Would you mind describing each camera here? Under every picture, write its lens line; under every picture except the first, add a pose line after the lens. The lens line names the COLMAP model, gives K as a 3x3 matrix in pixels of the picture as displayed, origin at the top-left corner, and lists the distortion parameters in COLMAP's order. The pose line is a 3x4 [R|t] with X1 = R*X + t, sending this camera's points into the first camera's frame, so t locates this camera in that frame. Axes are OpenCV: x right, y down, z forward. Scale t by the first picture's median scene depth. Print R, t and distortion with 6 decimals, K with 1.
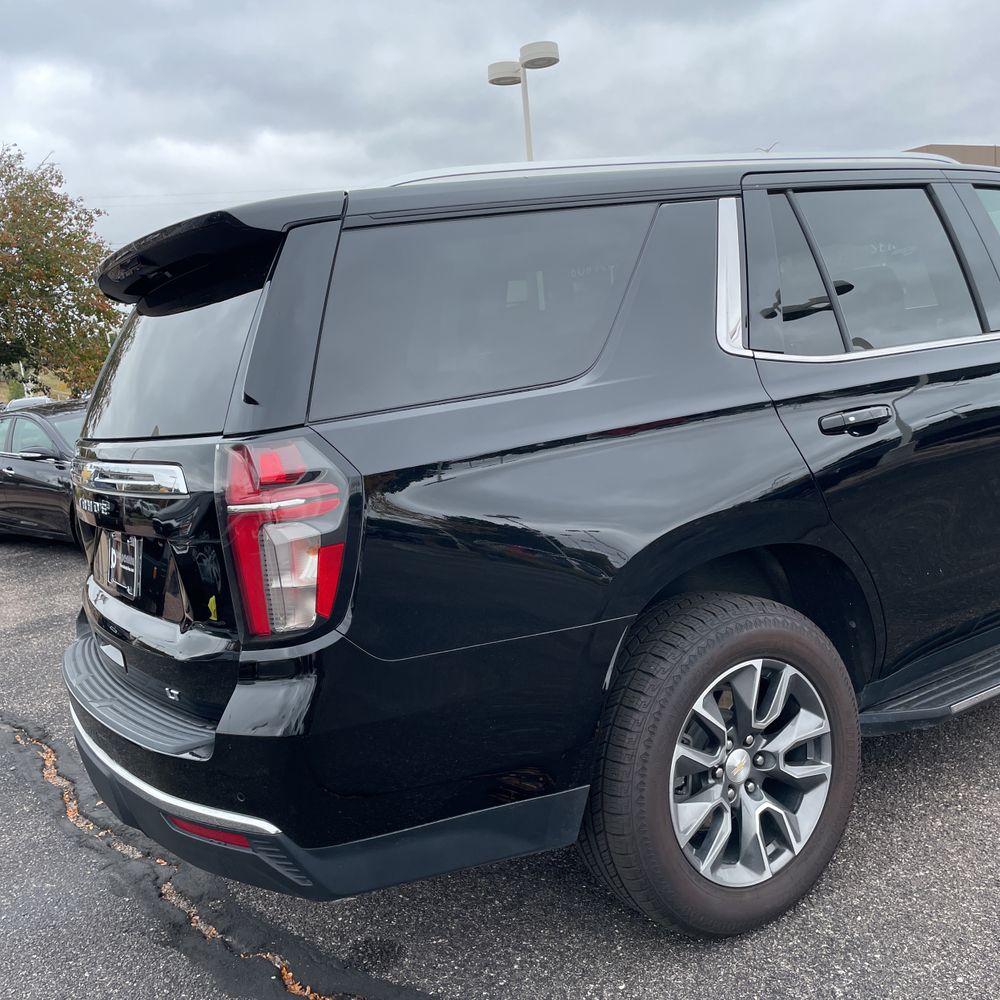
lens RADIAL K [[1007.0, 0, 513.2], [0, 1007.0, 496.3], [0, 0, 1]] dist [0.088641, -0.115414]
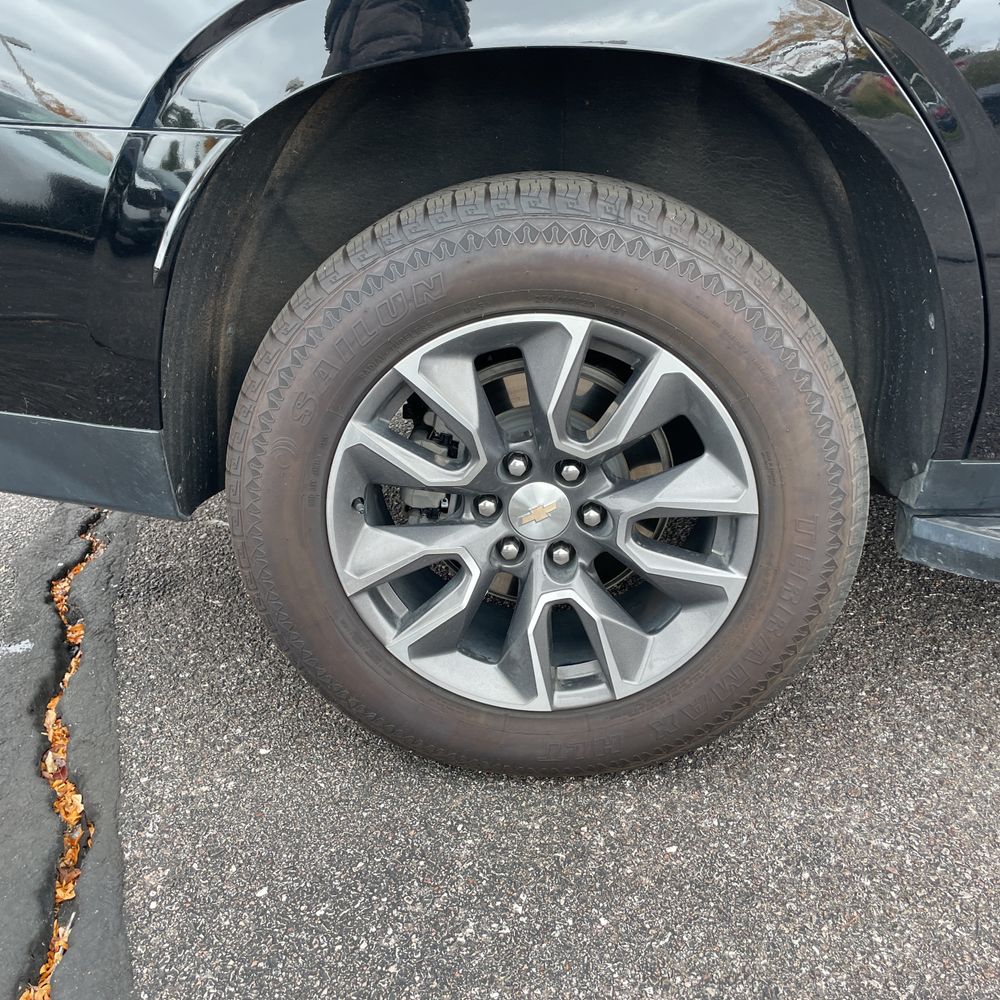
lens RADIAL K [[1005.5, 0, 495.1], [0, 1005.5, 499.6], [0, 0, 1]] dist [0.089520, -0.116729]
pose [[0.794520, 0.318437, -0.517046, 0.470227], [-0.151467, 0.928484, 0.339080, 0.082037], [0.588044, -0.191091, 0.785931, 0.563304]]
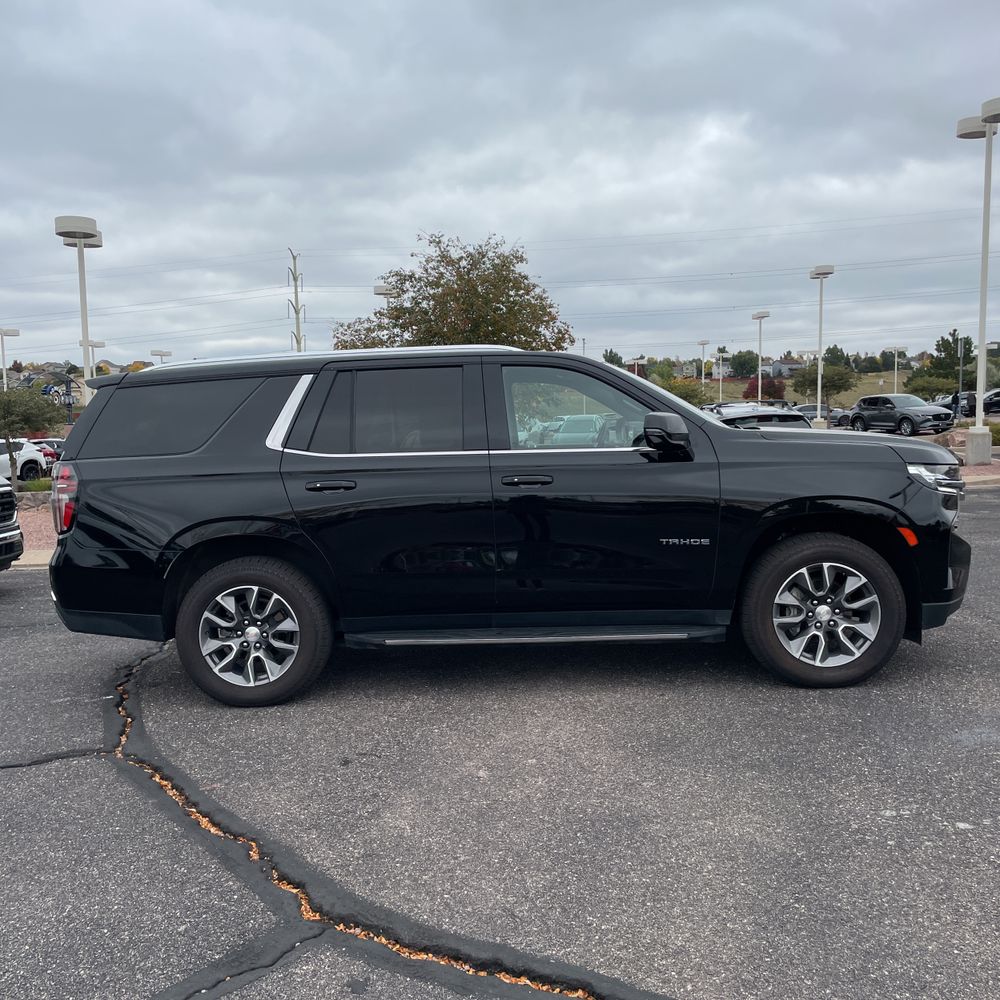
lens RADIAL K [[993.0, 0, 498.2], [0, 993.0, 500.7], [0, 0, 1]] dist [0.122249, -0.180740]
pose [[0.804636, 0.128248, -0.579754, 1.848150], [-0.137089, 0.990141, 0.028765, -0.155247], [0.577727, 0.056332, 0.814284, -0.469608]]
